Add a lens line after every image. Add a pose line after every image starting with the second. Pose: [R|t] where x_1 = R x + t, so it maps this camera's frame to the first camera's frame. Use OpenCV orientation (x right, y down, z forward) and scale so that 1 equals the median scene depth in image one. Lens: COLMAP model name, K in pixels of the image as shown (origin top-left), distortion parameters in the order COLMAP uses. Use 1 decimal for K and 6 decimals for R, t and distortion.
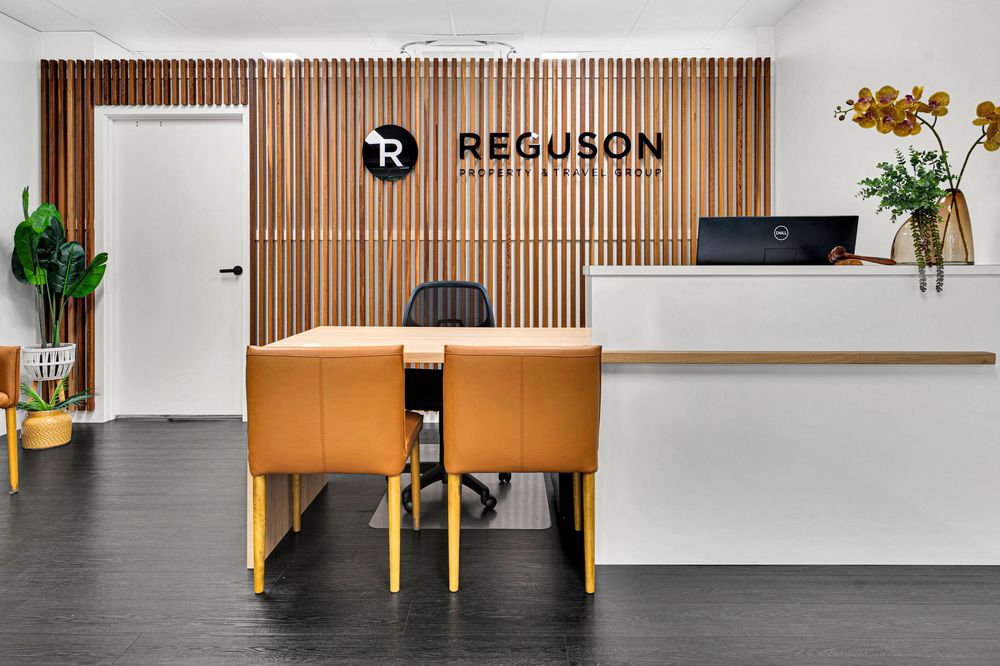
lens RADIAL K [[649.8, 0, 498.1], [0, 649.8, 258.7], [0, 0, 1]] dist [-0.000903, -0.001014]
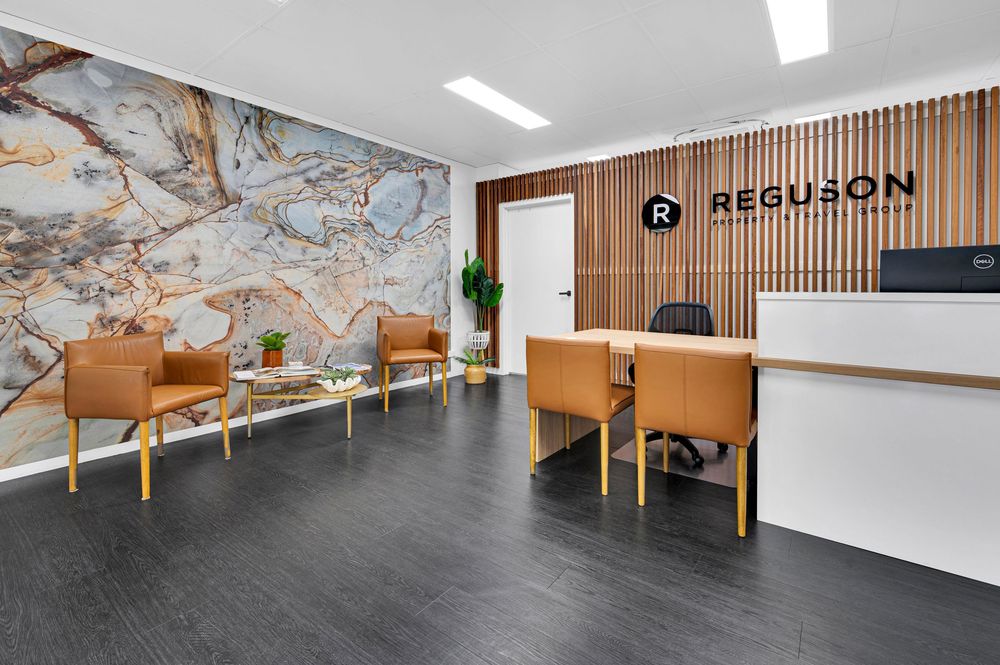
lens RADIAL K [[441.0, 0, 501.1], [0, 441.0, 293.8], [0, 0, 1]] dist [-0.000939, -0.000156]
pose [[0.805698, 0.009820, -0.592245, 0.131839], [0.000511, 0.999851, 0.017274, -0.000271], [0.592326, -0.014221, 0.805573, -0.009425]]
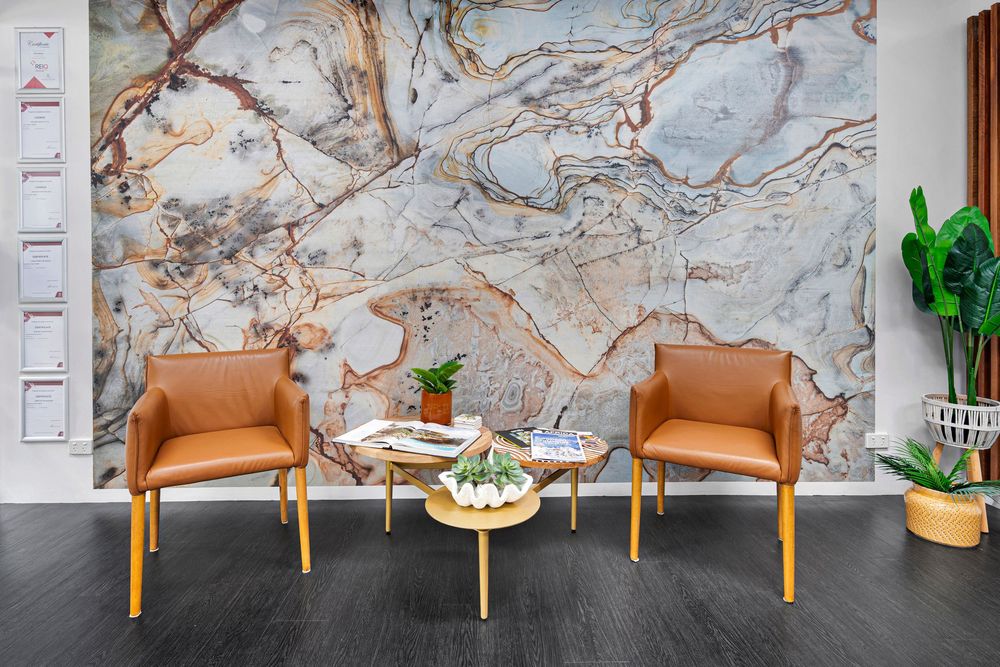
lens RADIAL K [[502.5, 0, 501.4], [0, 502.5, 291.8], [0, 0, 1]] dist [0.001421, -0.000224]
pose [[0.034227, 0.011307, -0.999350, -0.135266], [0.004576, 0.999924, 0.011471, 0.002725], [0.999404, -0.004966, 0.034172, 0.444574]]
